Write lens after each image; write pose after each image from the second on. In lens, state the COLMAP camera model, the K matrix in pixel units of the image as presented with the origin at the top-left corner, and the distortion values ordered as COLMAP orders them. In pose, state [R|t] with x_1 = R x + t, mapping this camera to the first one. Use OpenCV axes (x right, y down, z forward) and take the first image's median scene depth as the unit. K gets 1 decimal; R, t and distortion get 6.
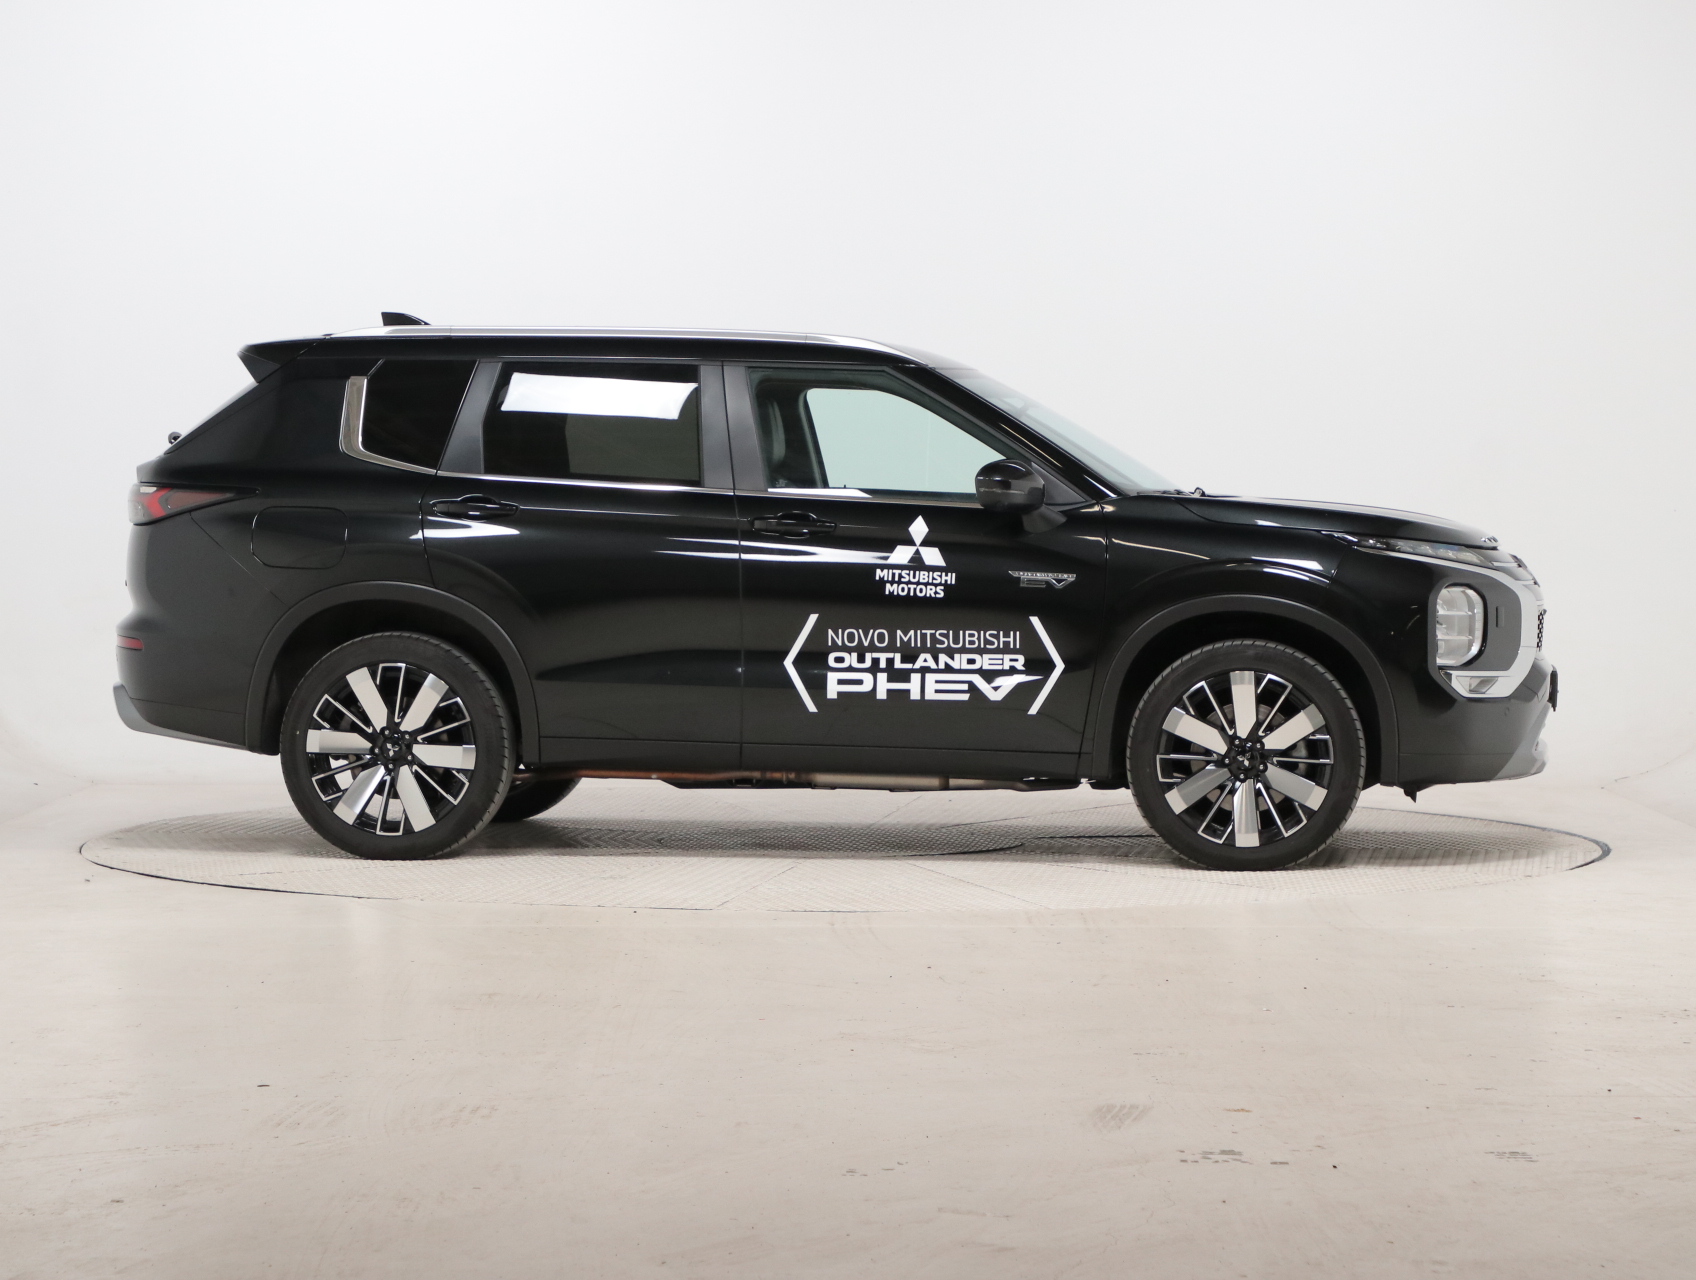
lens RADIAL K [[4897.8, 0, 848.0], [0, 4897.8, 640.0], [0, 0, 1]] dist [0.005243, -0.294503]
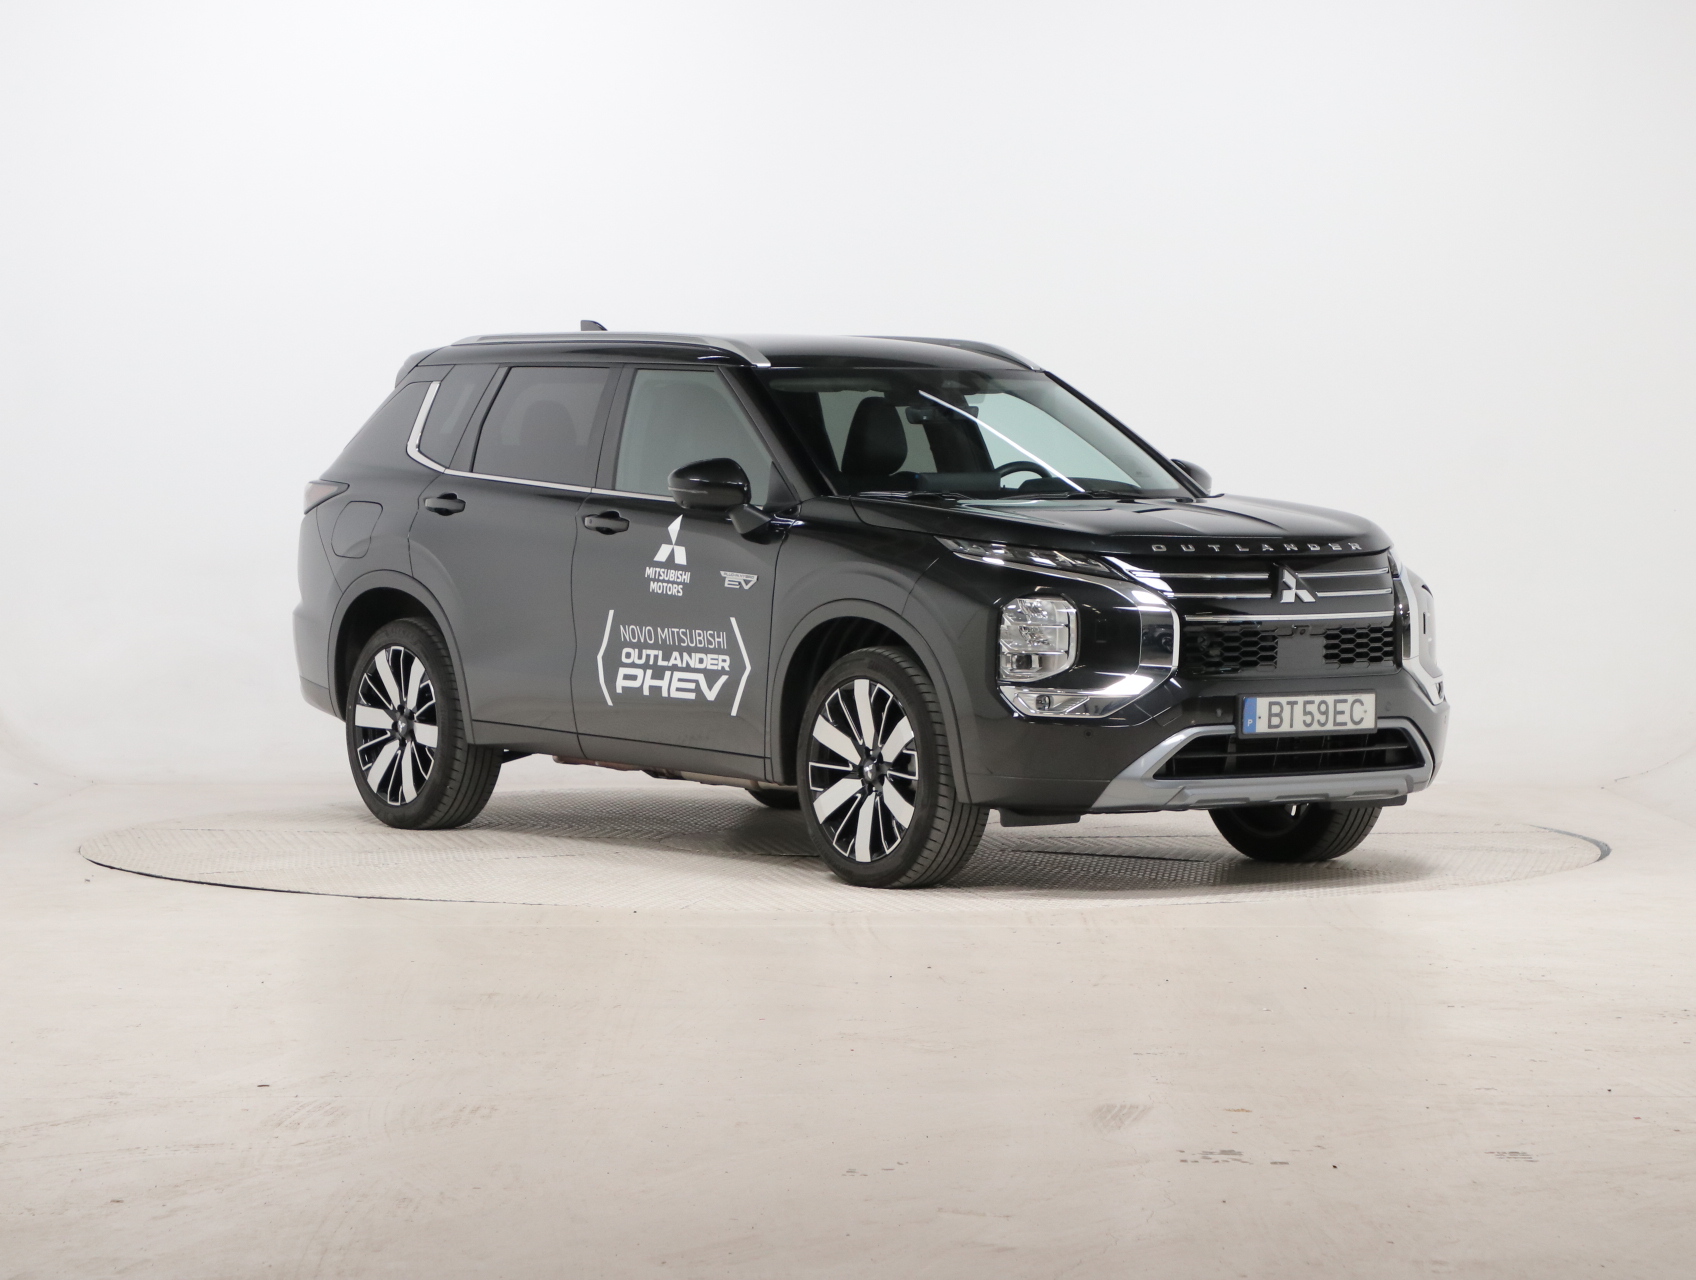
lens RADIAL K [[4897.8, 0, 848.0], [0, 4897.8, 640.0], [0, 0, 1]] dist [0.005243, -0.294503]
pose [[0.678832, 0.031787, -0.733605, 0.780964], [-0.051658, 0.998655, -0.004529, 0.003106], [0.732475, 0.040971, 0.679561, 0.339641]]
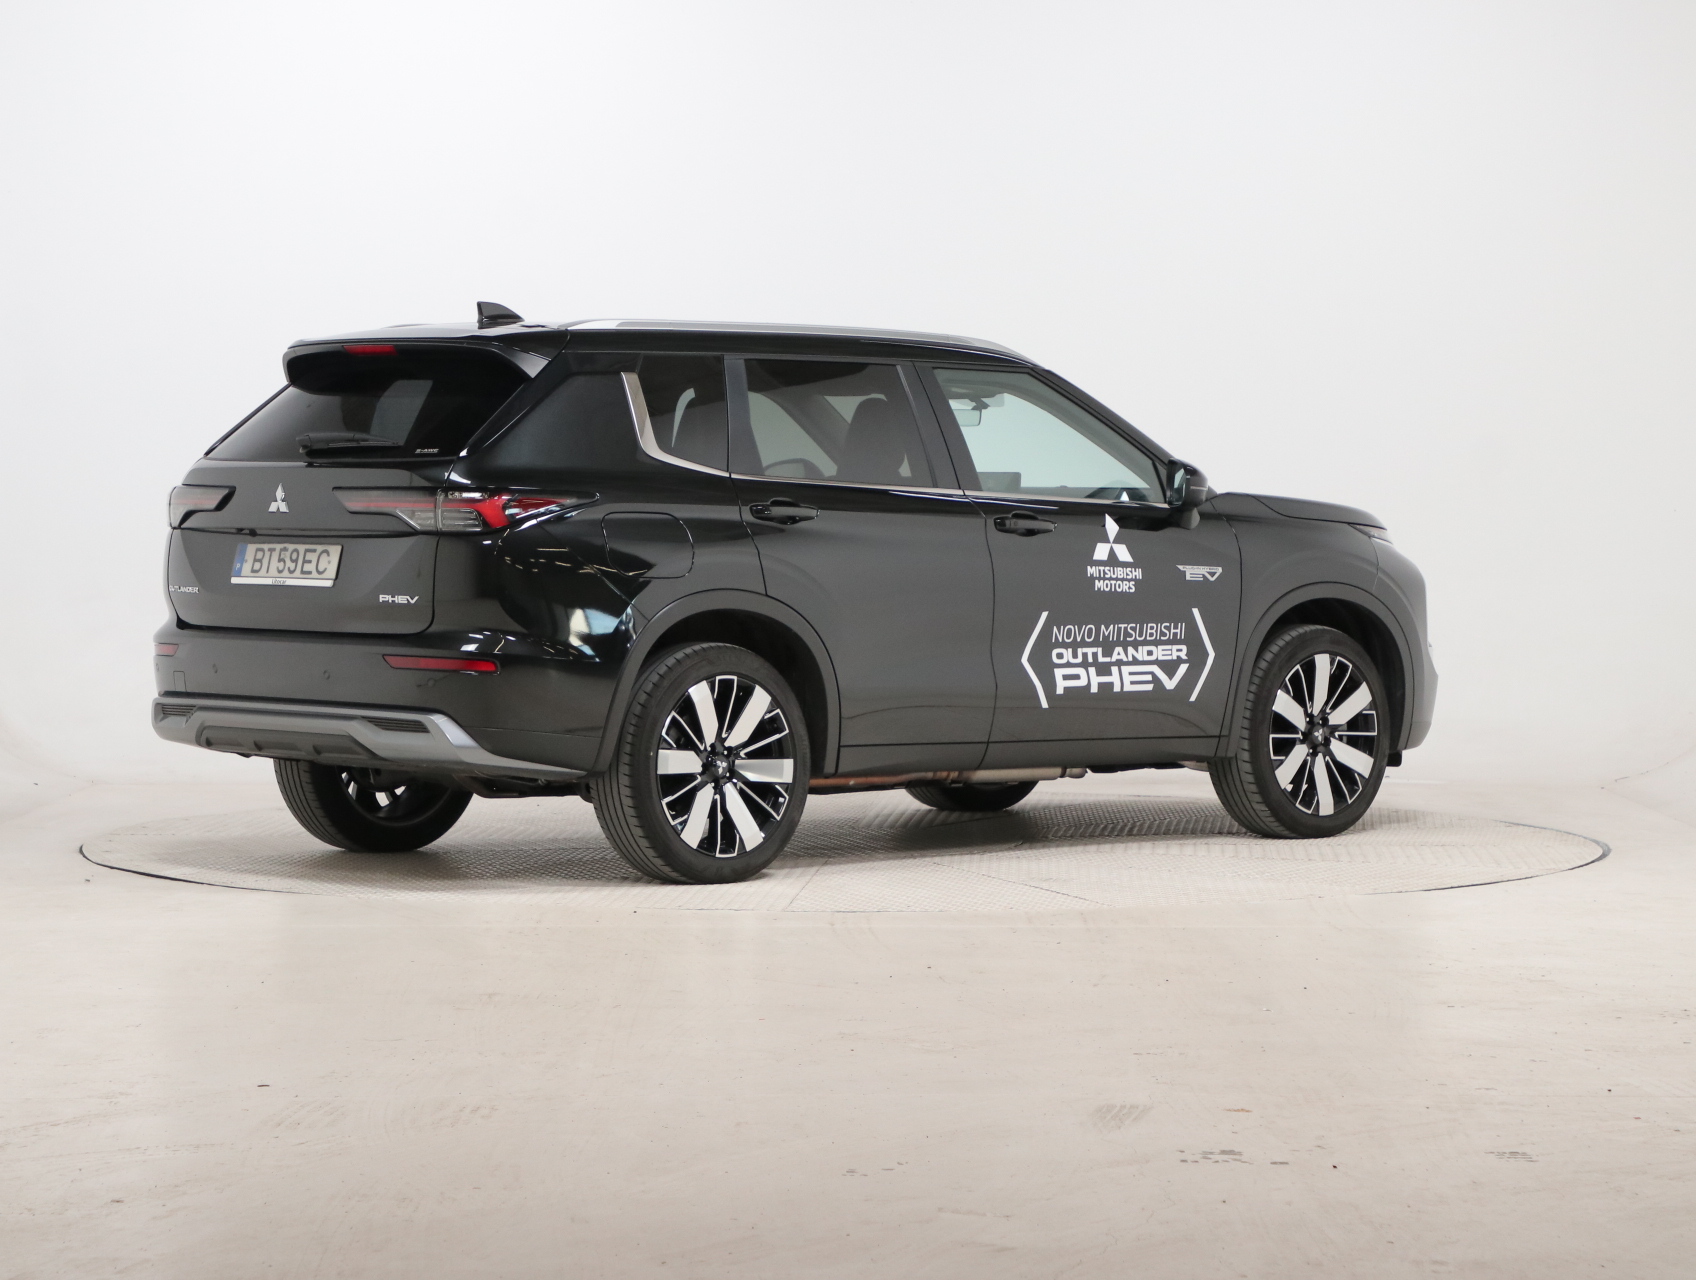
lens RADIAL K [[4897.8, 0, 848.0], [0, 4897.8, 640.0], [0, 0, 1]] dist [0.005243, -0.294503]
pose [[0.652542, -0.026094, 0.757303, -0.807046], [0.051606, 0.998617, -0.010059, 0.008768], [-0.755993, 0.045646, 0.652986, 0.366207]]
